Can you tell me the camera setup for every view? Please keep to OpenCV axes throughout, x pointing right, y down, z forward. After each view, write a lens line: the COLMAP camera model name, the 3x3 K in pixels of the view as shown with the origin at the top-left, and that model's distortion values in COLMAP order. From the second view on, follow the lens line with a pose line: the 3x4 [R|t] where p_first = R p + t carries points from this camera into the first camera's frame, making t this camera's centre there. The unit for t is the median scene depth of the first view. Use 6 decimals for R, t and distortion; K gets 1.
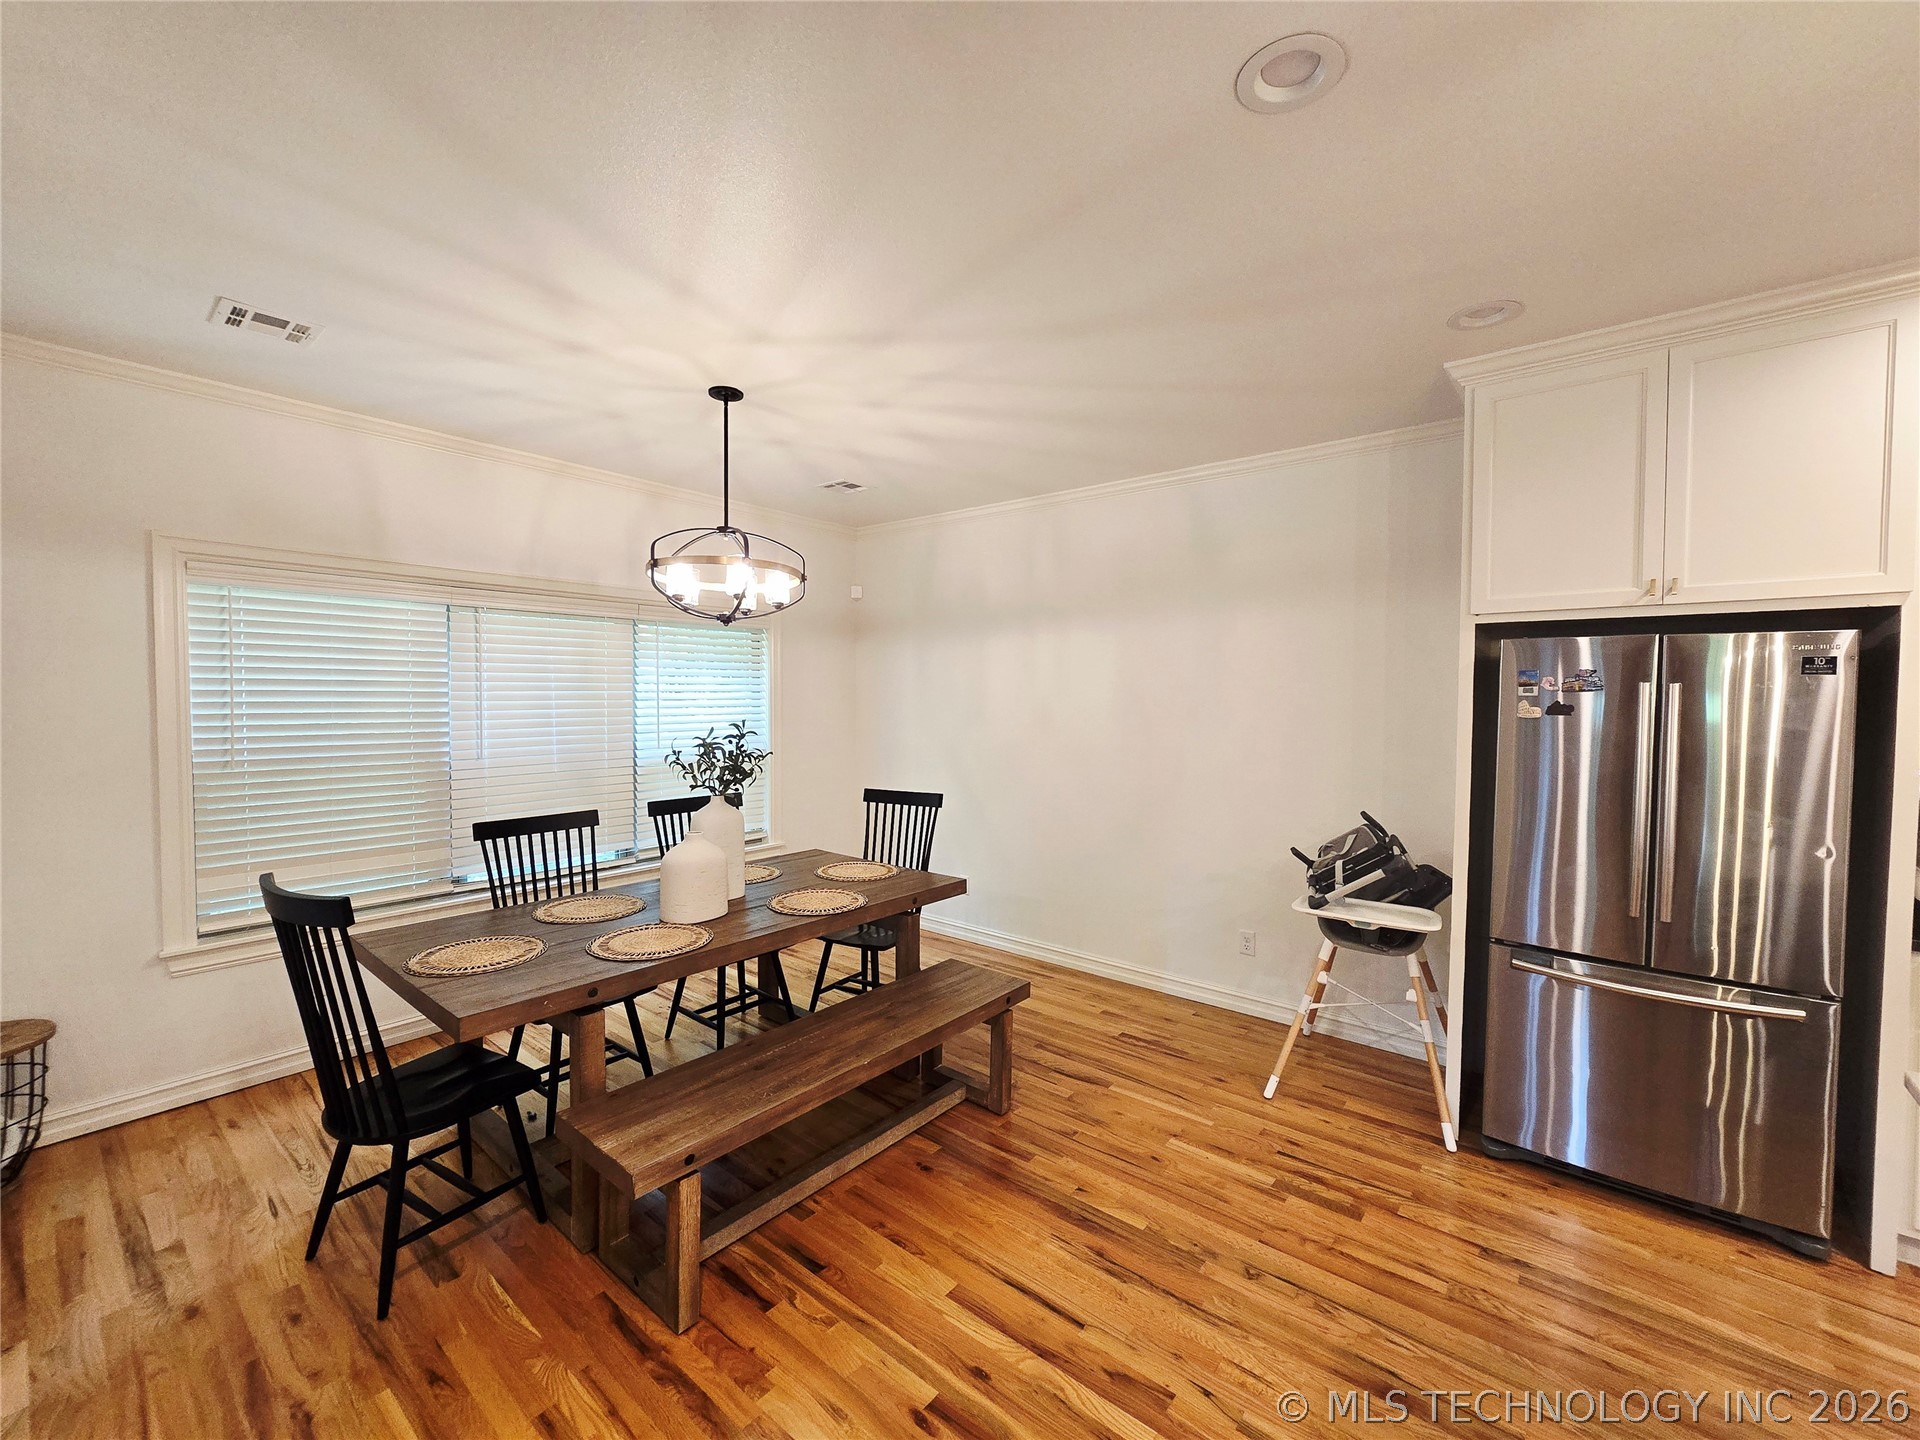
lens RADIAL K [[784.8, 0, 954.7], [0, 784.8, 721.9], [0, 0, 1]] dist [-0.008885, 0.000896]
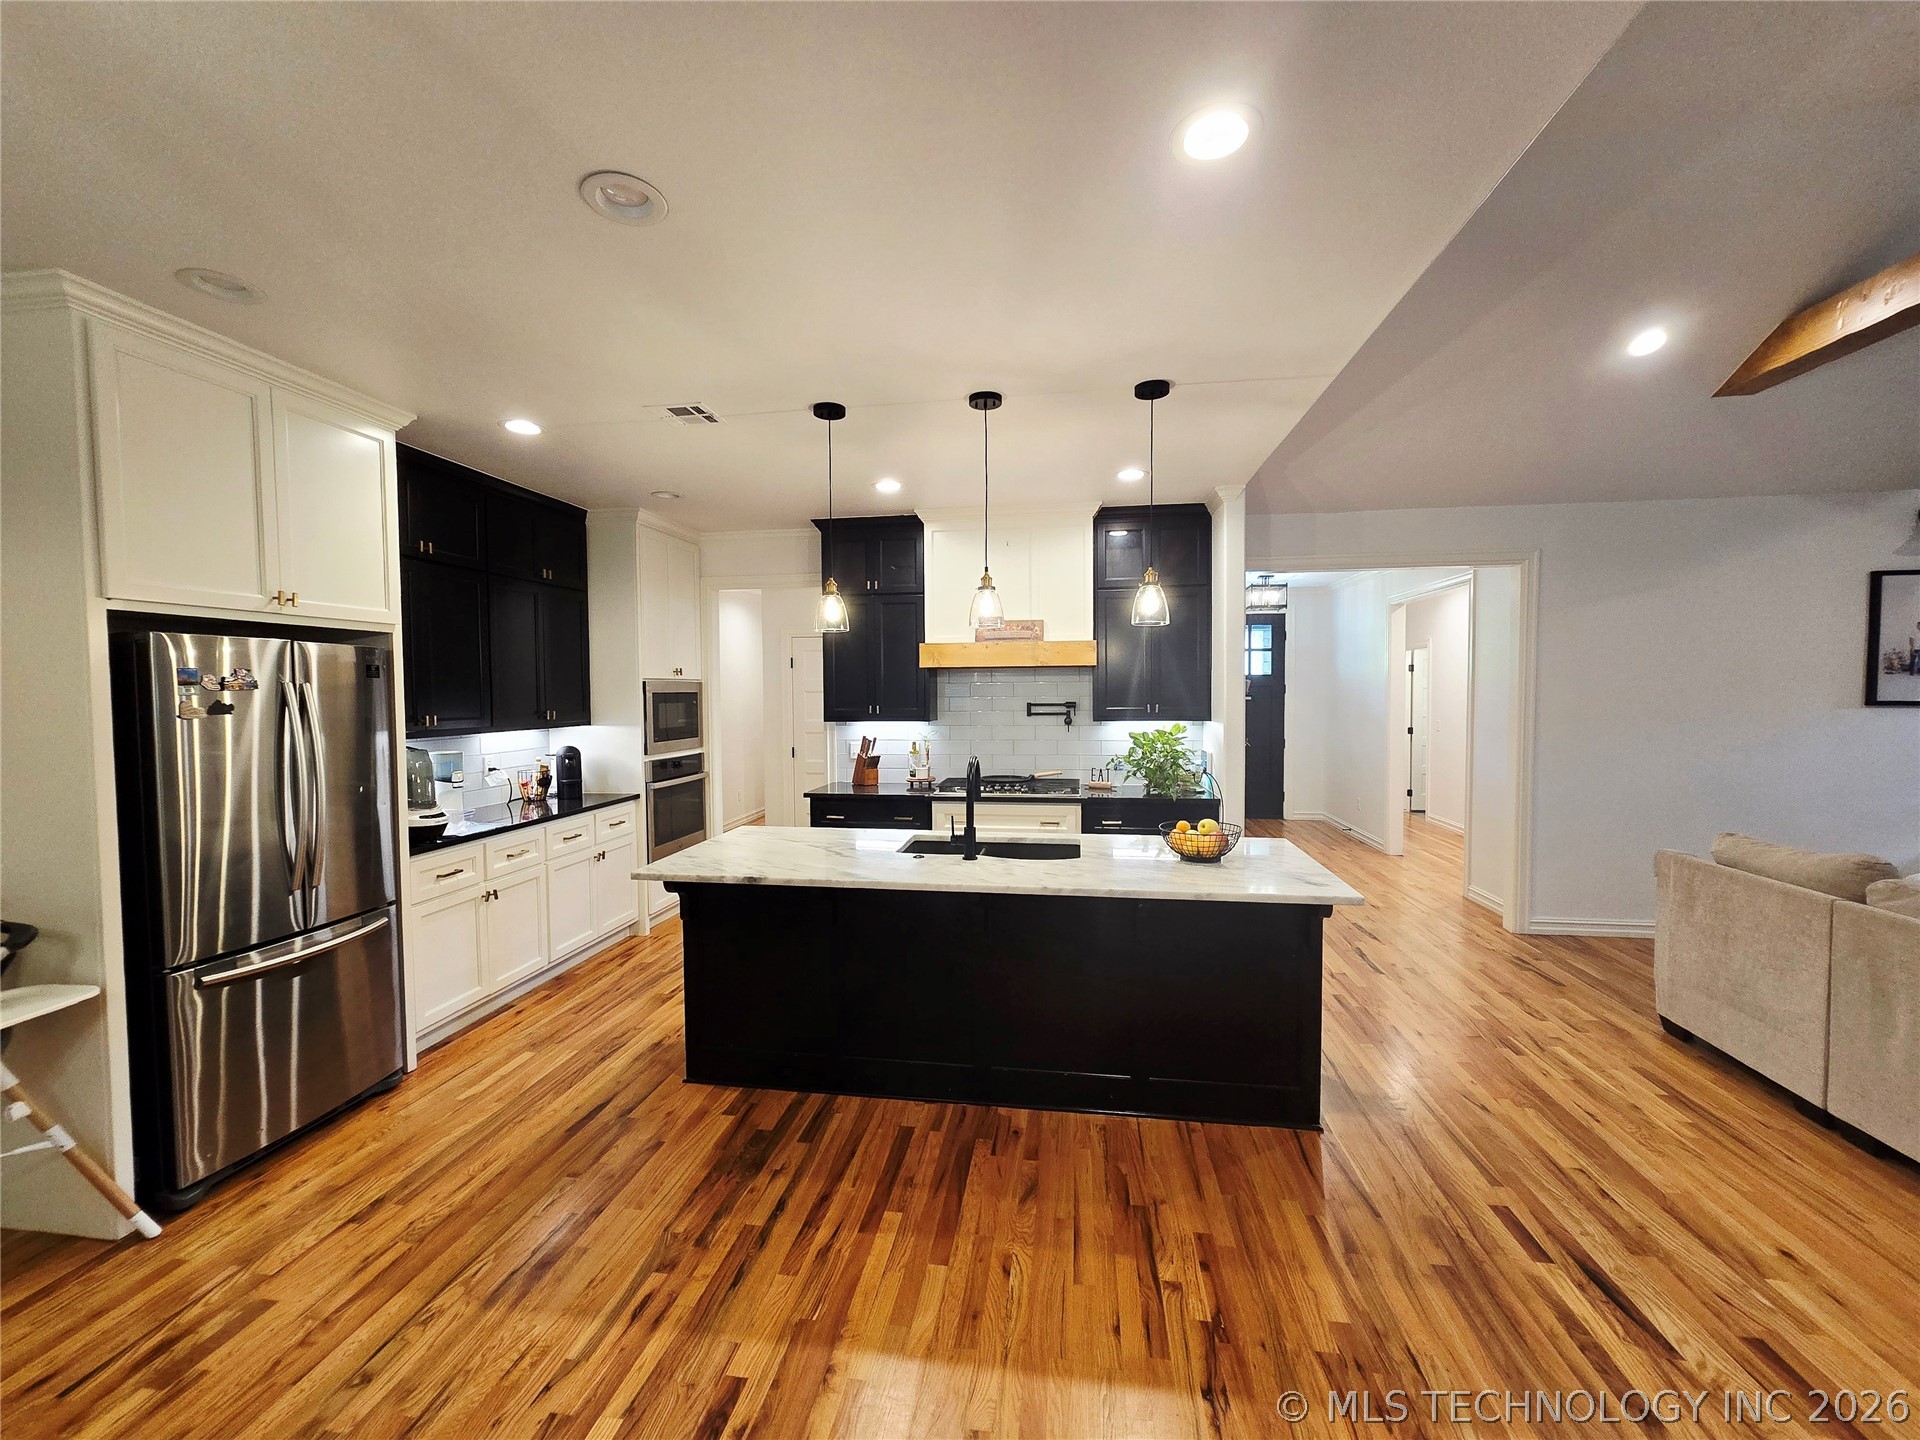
lens RADIAL K [[784.8, 0, 956.7], [0, 784.8, 718.6], [0, 0, 1]] dist [-0.008885, 0.000896]
pose [[-0.518324, -0.033191, 0.854540, -0.621345], [0.032131, 0.997785, 0.058244, -0.034166], [-0.854581, 0.057646, -0.516109, 0.808773]]
